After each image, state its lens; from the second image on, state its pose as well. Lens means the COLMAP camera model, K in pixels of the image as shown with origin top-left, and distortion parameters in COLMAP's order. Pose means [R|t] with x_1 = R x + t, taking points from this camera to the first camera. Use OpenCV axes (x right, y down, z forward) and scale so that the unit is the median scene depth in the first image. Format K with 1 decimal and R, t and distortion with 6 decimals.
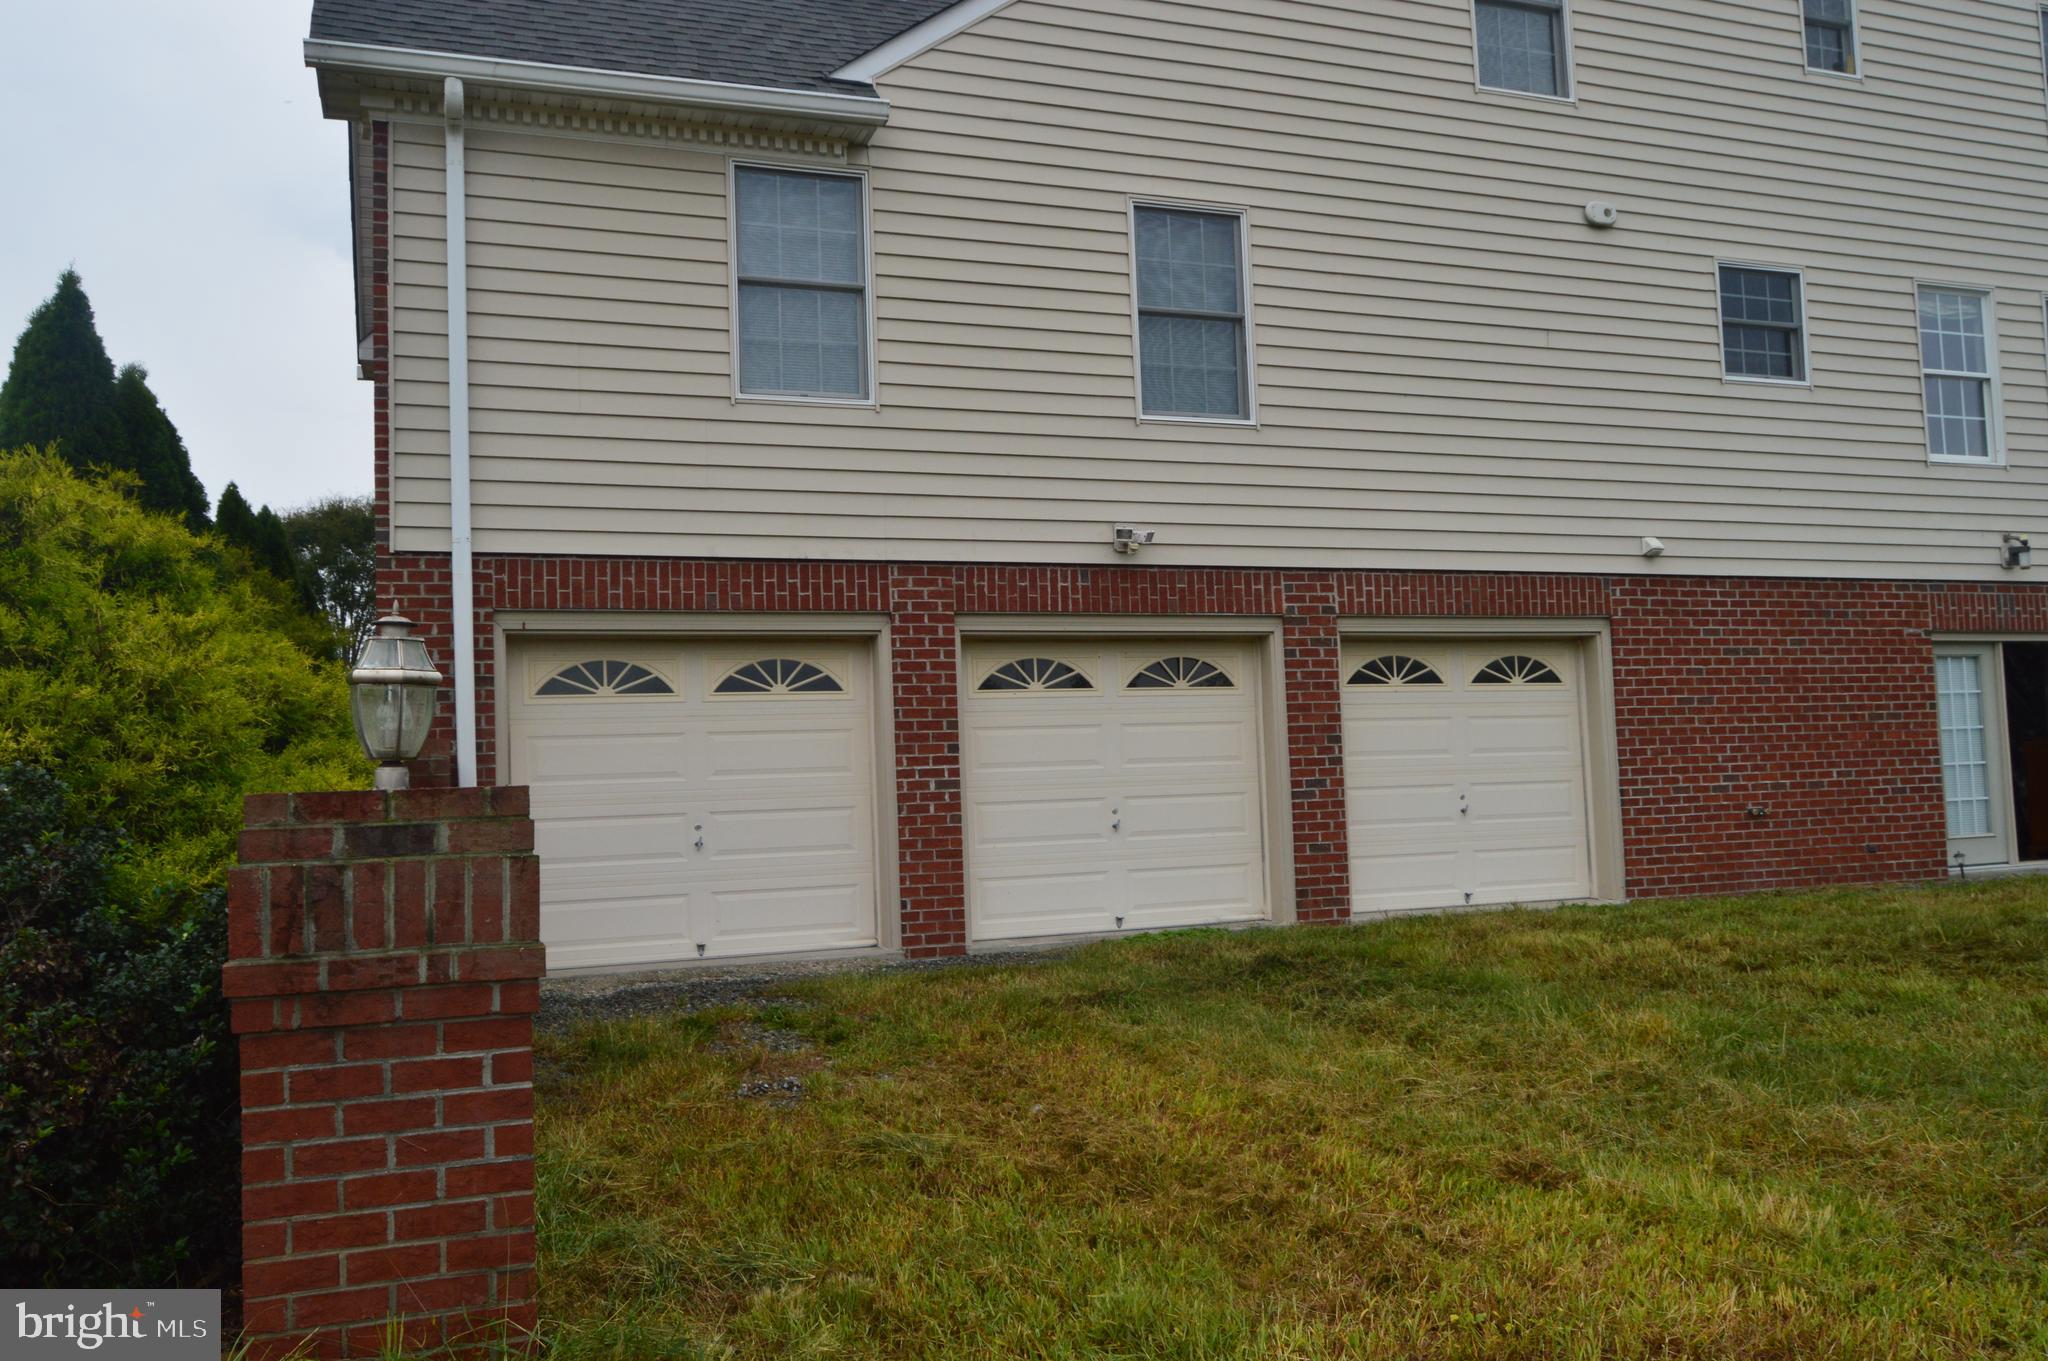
lens RADIAL K [[1605.2, 0, 1028.1], [0, 1605.2, 686.5], [0, 0, 1]] dist [-0.024915, 0.018071]
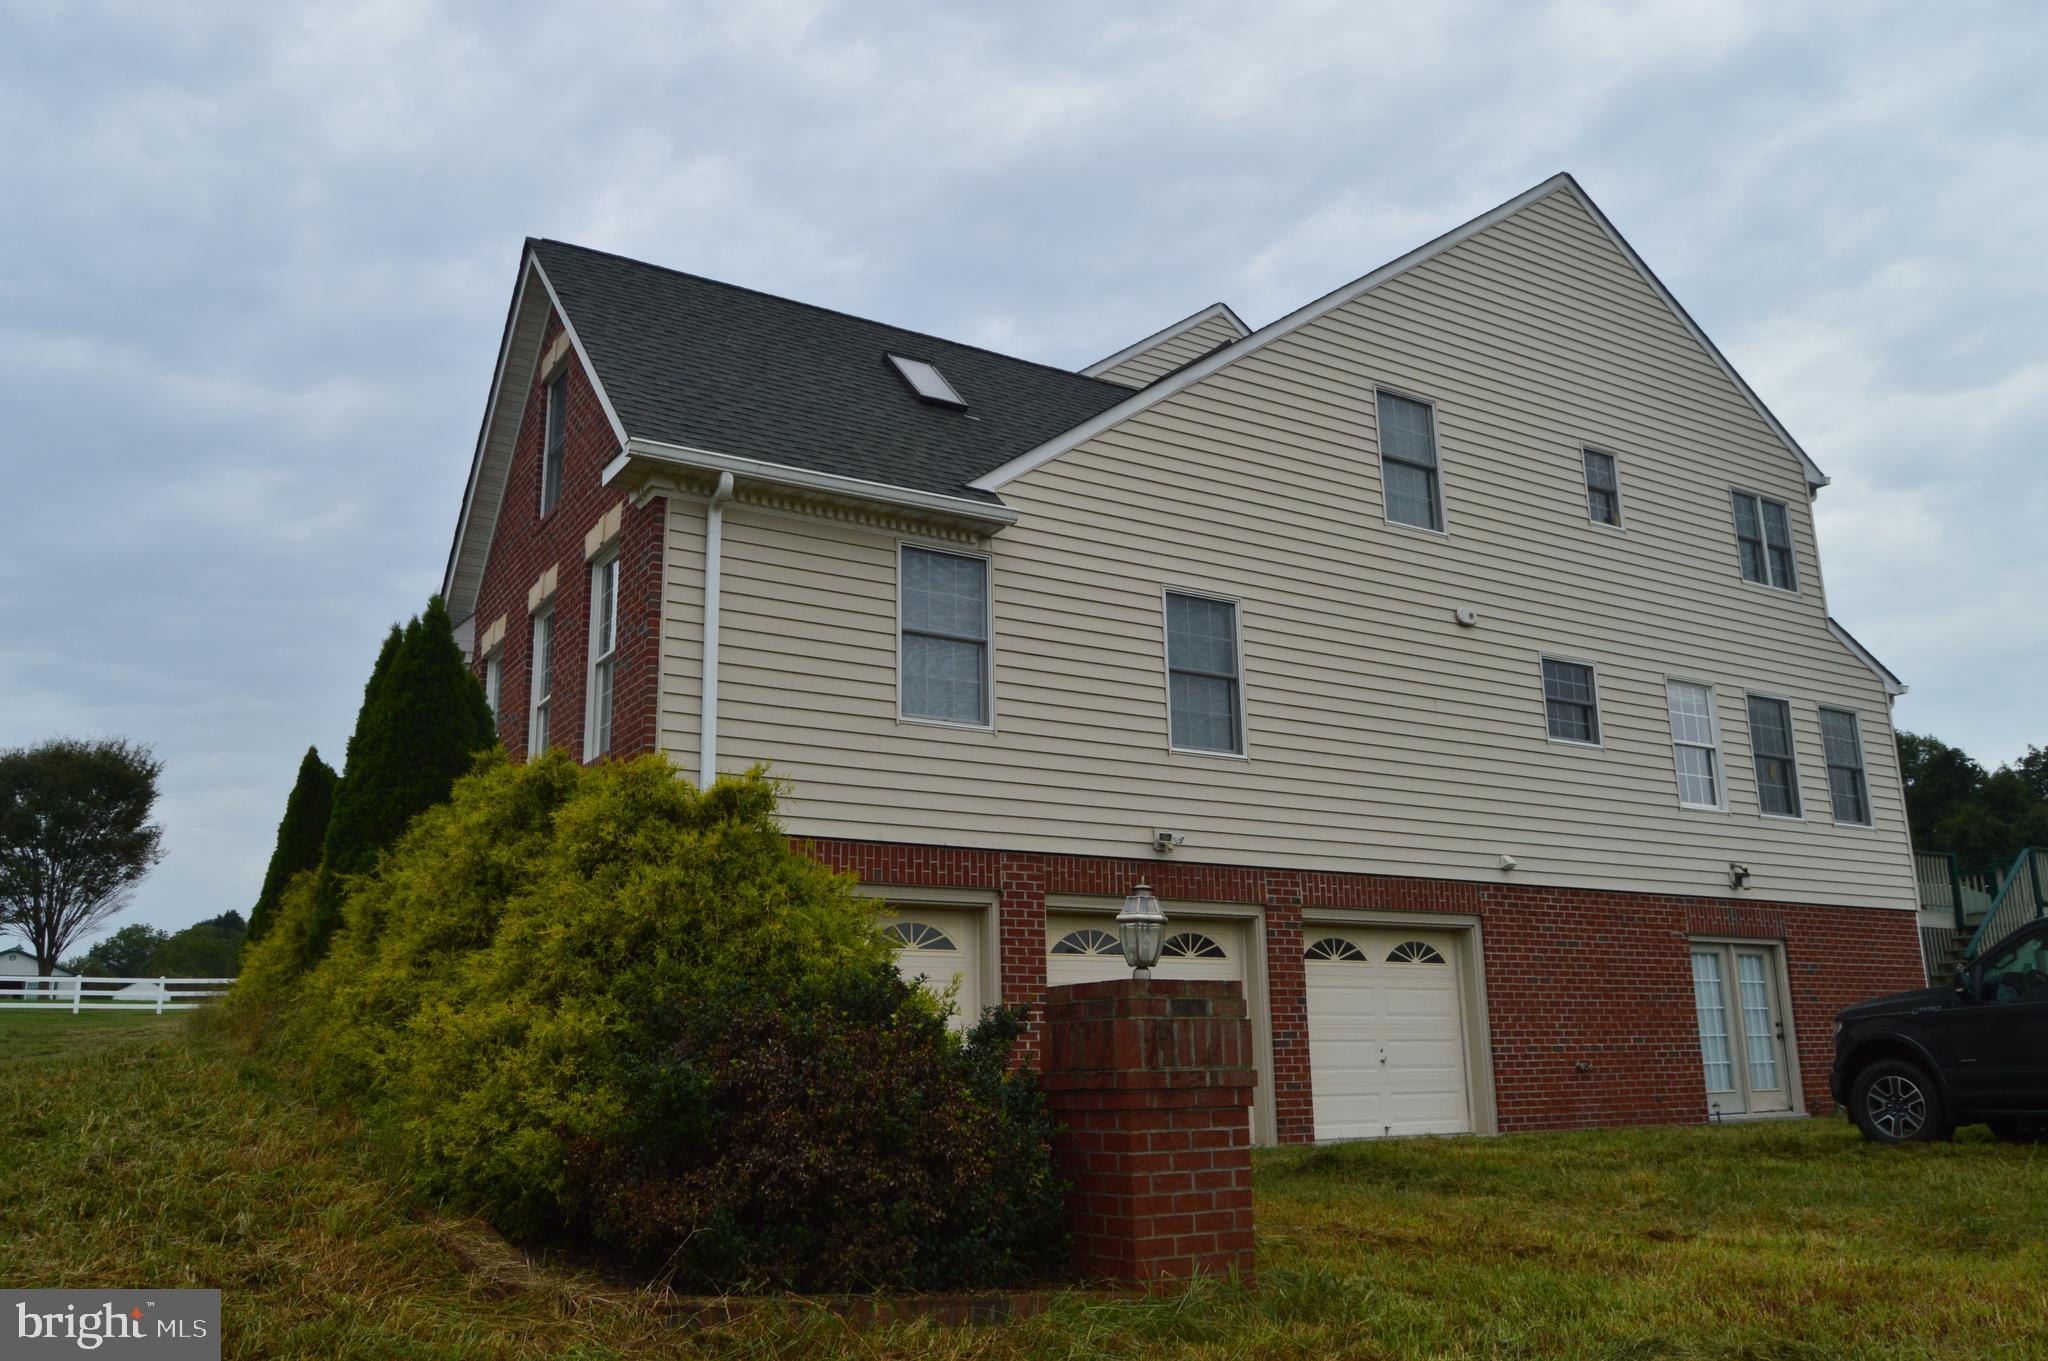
lens RADIAL K [[1605.2, 0, 1019.3], [0, 1605.2, 678.6], [0, 0, 1]] dist [-0.024915, 0.018071]
pose [[0.978277, 0.066904, 0.196207, -0.314572], [-0.030353, 0.982517, -0.183684, 0.022144], [-0.205066, 0.173739, 0.963205, -0.260208]]
